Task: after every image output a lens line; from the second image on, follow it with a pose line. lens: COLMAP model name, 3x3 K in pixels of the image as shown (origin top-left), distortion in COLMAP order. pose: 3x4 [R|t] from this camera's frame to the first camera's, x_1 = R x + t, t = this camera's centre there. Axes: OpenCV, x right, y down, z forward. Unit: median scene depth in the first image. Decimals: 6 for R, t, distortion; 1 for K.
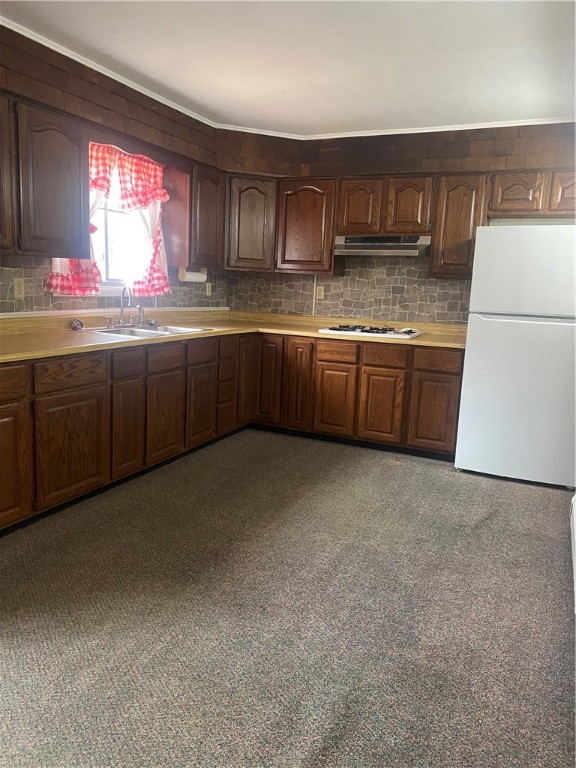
lens RADIAL K [[586.9, 0, 289.2], [0, 586.9, 384.8], [0, 0, 1]] dist [0.058893, -0.083613]
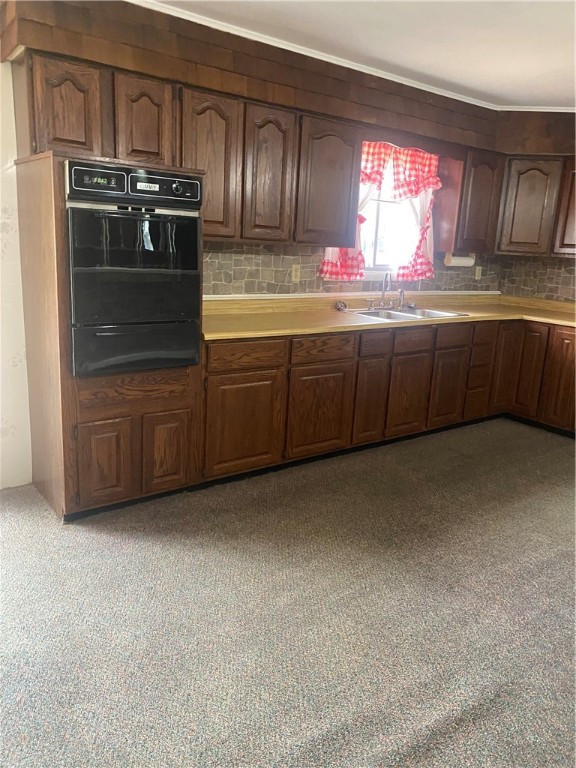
lens RADIAL K [[586.9, 0, 294.2], [0, 586.9, 379.8], [0, 0, 1]] dist [0.058893, -0.083613]
pose [[0.878654, 0.106058, -0.465531, 0.101575], [-0.090662, 0.994339, 0.055413, -0.014366], [0.468773, -0.006483, 0.883295, -0.039645]]
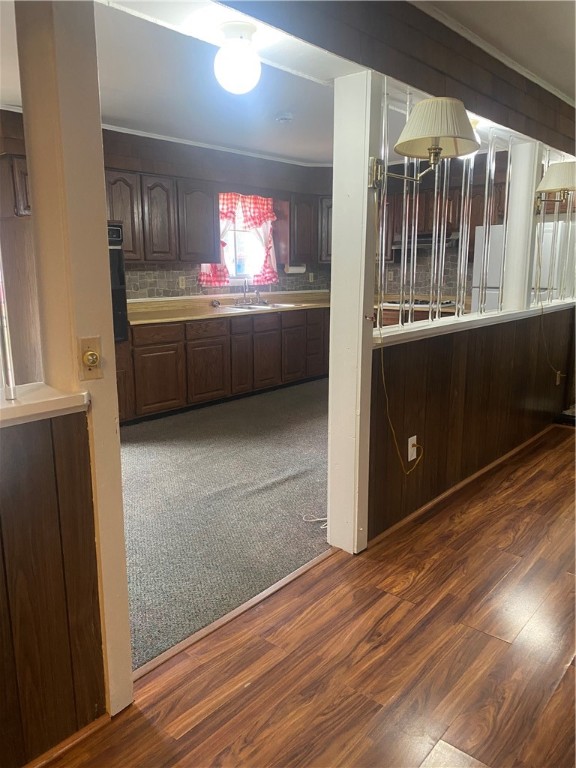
lens RADIAL K [[586.9, 0, 304.4], [0, 586.9, 394.1], [0, 0, 1]] dist [0.058893, -0.083613]
pose [[0.961784, 0.013995, -0.273452, 0.329178], [-0.002811, 0.999145, 0.041249, 0.082025], [0.273795, -0.038904, 0.961001, -0.517034]]
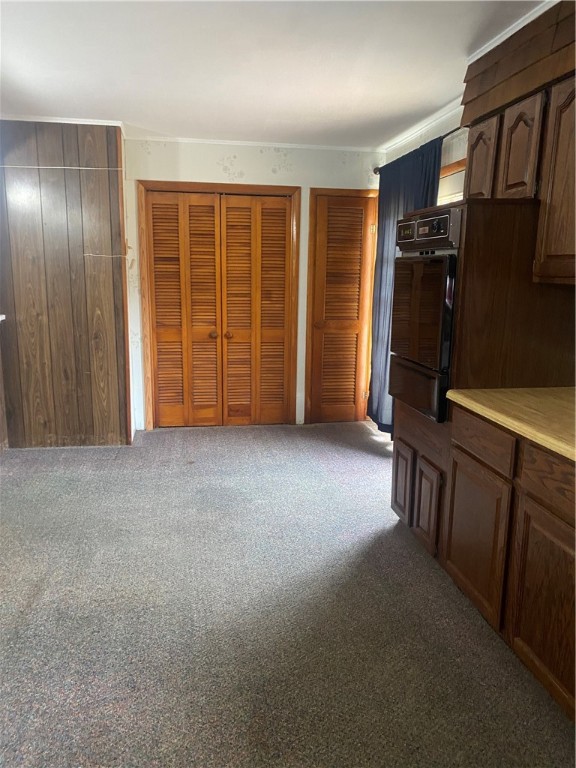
lens RADIAL K [[586.9, 0, 288.1], [0, 586.9, 386.2], [0, 0, 1]] dist [0.058893, -0.083613]
pose [[-0.831968, 0.051226, -0.552453, 0.139284], [-0.144792, 0.941177, 0.305321, -0.203333], [0.535597, 0.334008, -0.775613, 1.023203]]
